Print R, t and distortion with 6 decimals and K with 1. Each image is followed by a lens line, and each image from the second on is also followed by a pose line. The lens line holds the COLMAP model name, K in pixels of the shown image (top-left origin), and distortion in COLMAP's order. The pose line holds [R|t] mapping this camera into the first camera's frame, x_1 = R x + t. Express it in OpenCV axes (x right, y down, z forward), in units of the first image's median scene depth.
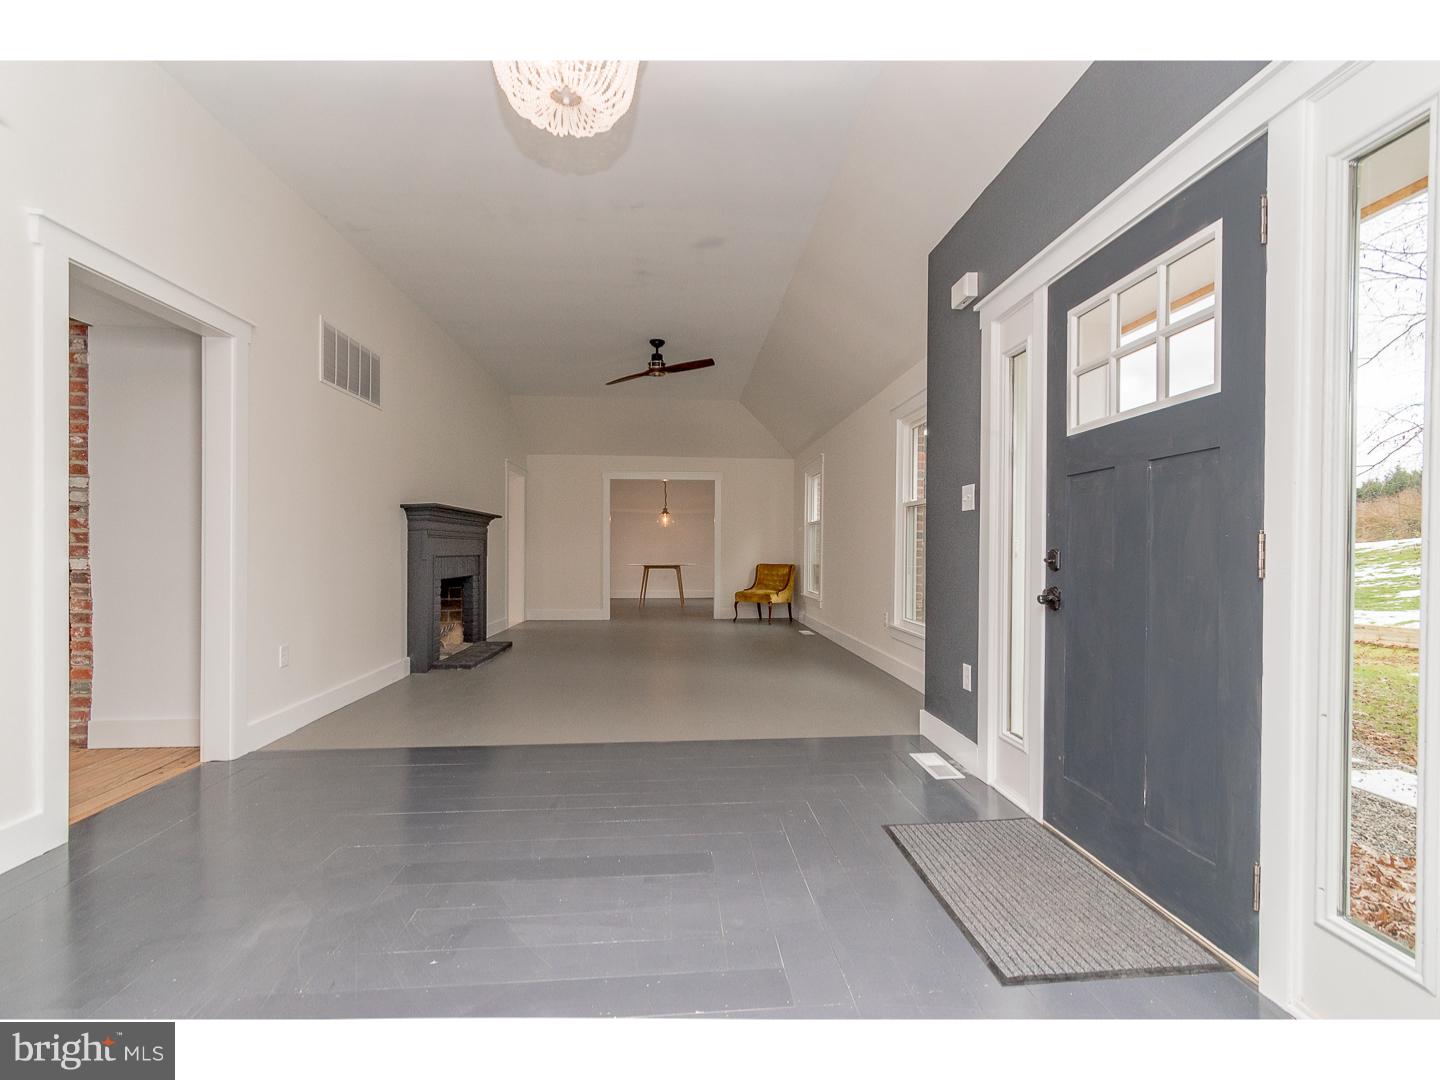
lens RADIAL K [[644.8, 0, 727.6], [0, 644.8, 541.6], [0, 0, 1]] dist [0.000947, -0.000288]
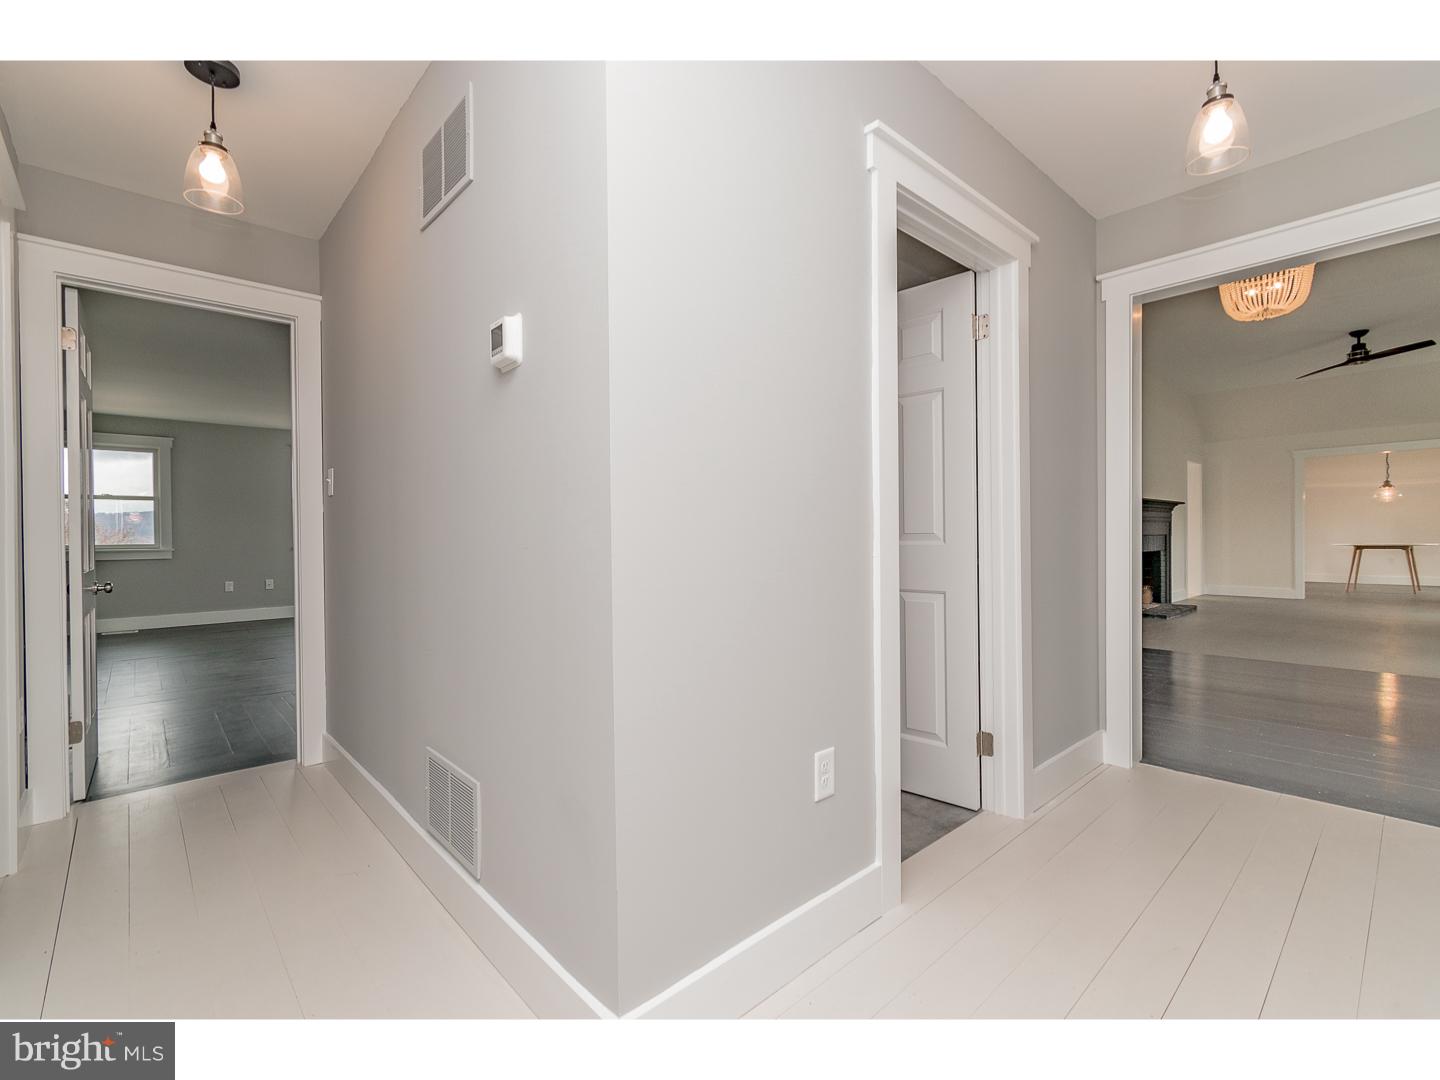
lens RADIAL K [[647.2, 0, 742.6], [0, 647.2, 542.7], [0, 0, 1]] dist [0.000084, -0.000249]
pose [[0.620046, 0.007474, -0.784530, 0.089910], [0.019326, 0.999506, 0.024796, -0.010973], [0.784328, -0.030537, 0.619595, -0.415494]]
